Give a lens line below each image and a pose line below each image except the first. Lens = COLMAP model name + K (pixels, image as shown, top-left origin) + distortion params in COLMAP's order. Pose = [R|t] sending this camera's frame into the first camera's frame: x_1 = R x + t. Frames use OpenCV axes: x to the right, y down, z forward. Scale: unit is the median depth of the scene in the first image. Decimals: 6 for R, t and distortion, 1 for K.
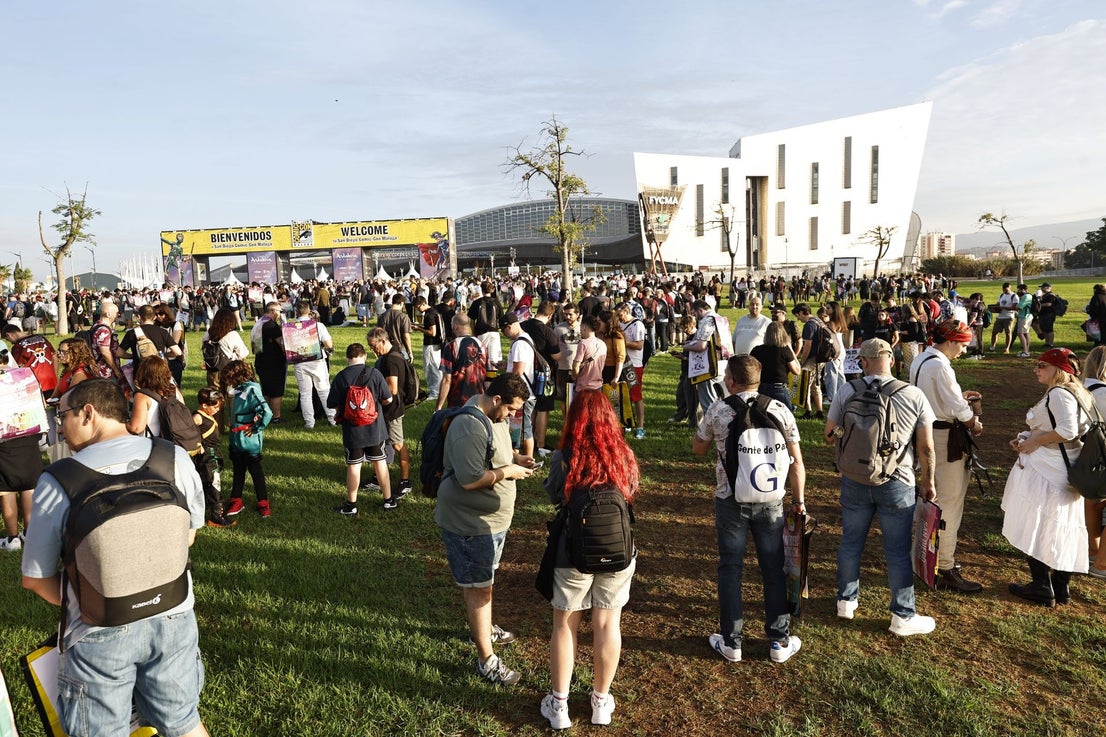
lens RADIAL K [[713.5, 0, 556.6], [0, 713.5, 356.9], [0, 0, 1]] dist [0.004696, 0.000379]
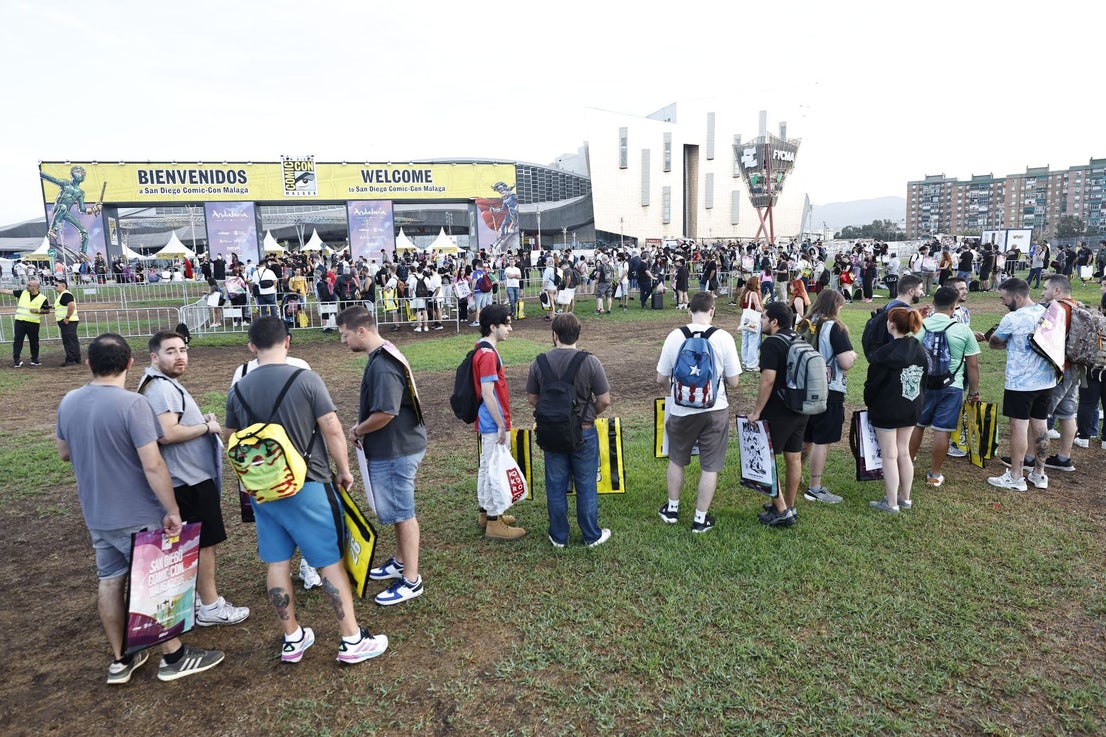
lens RADIAL K [[713.5, 0, 556.6], [0, 713.5, 356.9], [0, 0, 1]] dist [0.004696, 0.000379]
pose [[0.937928, -0.039412, 0.344584, -0.370925], [0.027904, 0.998877, 0.038294, -0.025240], [-0.345707, -0.026302, 0.937974, 0.299770]]
